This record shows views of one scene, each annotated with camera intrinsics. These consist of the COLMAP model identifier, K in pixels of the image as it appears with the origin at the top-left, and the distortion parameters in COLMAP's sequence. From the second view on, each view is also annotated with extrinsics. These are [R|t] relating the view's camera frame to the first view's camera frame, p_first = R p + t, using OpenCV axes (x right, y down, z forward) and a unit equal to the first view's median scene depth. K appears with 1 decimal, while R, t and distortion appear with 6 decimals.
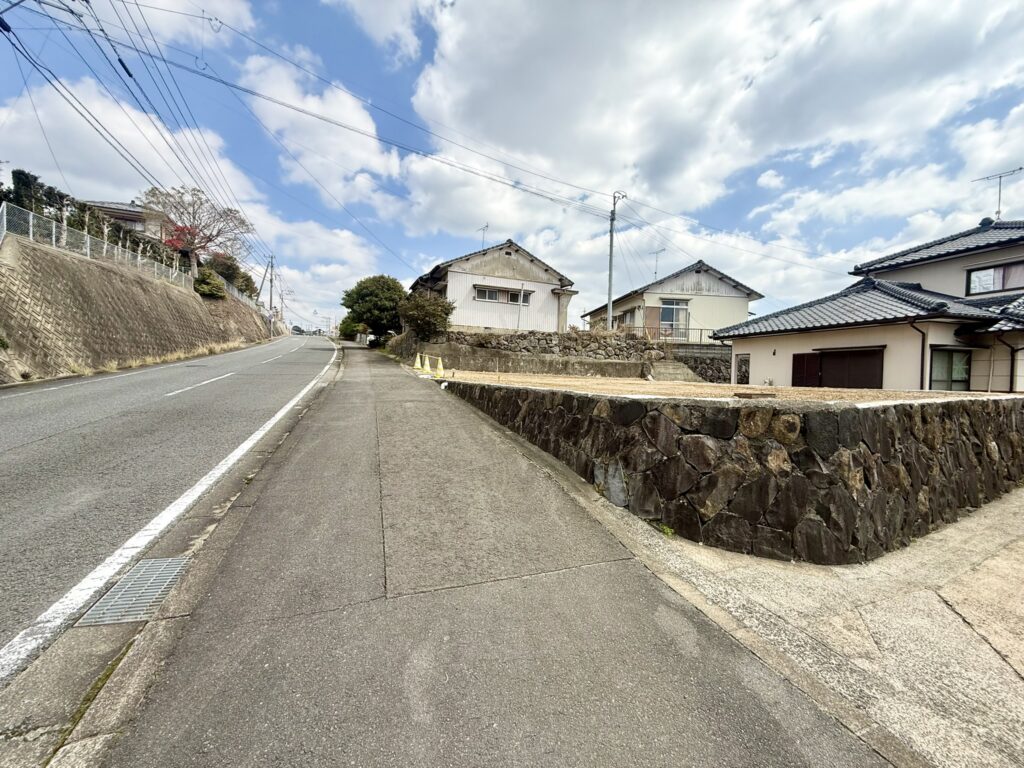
lens RADIAL K [[407.5, 0, 512.0], [0, 407.5, 384.0], [0, 0, 1]] dist [-0.000329, -0.000034]
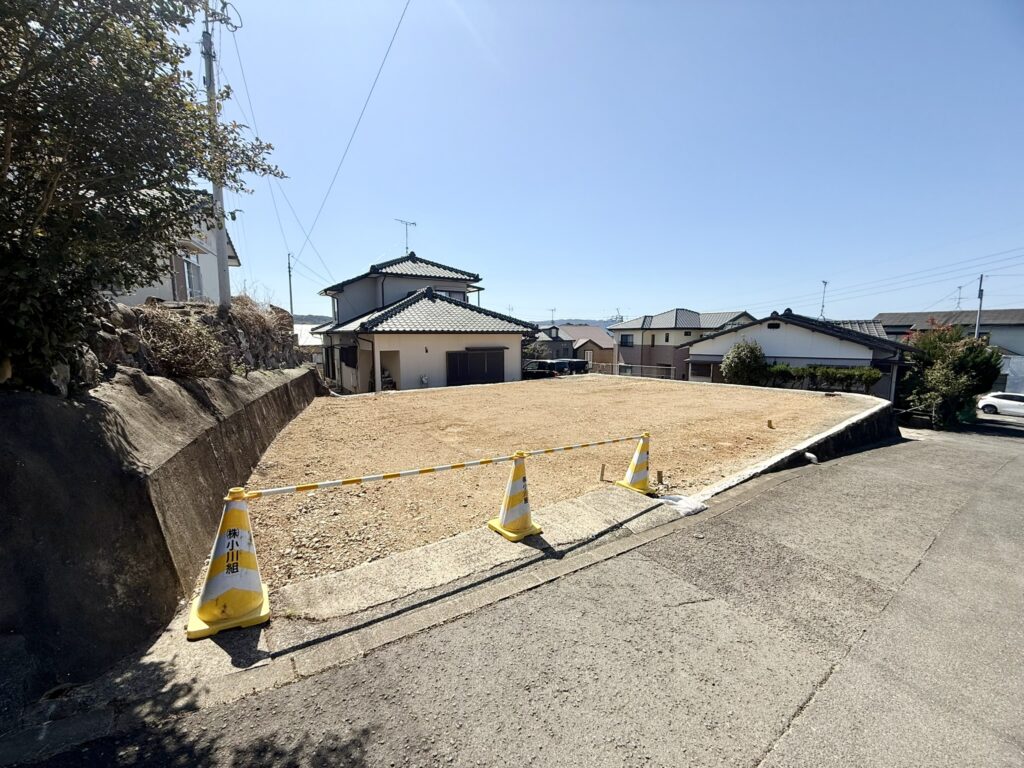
lens RADIAL K [[407.5, 0, 512.0], [0, 407.5, 384.0], [0, 0, 1]] dist [-0.000329, -0.000034]
pose [[-0.281672, -0.136704, 0.949723, -0.337919], [0.018695, 0.988829, 0.147877, -0.112621], [-0.959329, 0.059408, -0.275969, 0.862311]]
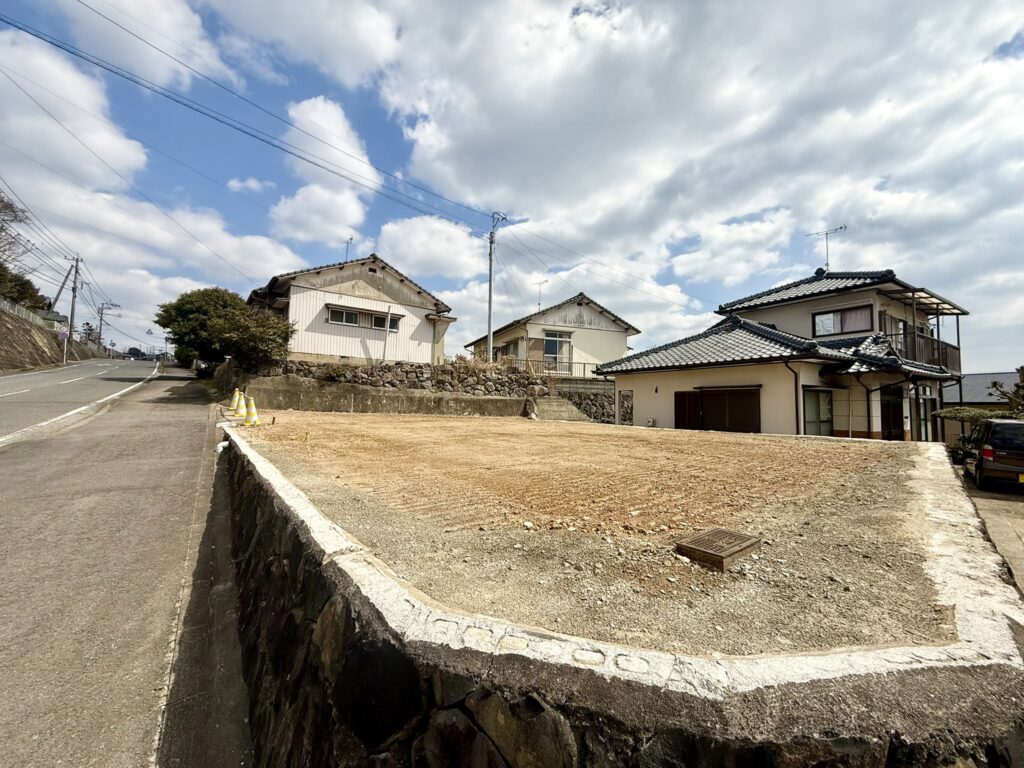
lens RADIAL K [[409.4, 0, 512.0], [0, 409.4, 384.0], [0, 0, 1]] dist [0.001575, 0.000063]
pose [[0.966250, 0.004392, 0.257568, 0.057971], [0.014000, 0.997482, -0.069529, -0.023053], [-0.257225, 0.070788, 0.963755, 0.131863]]
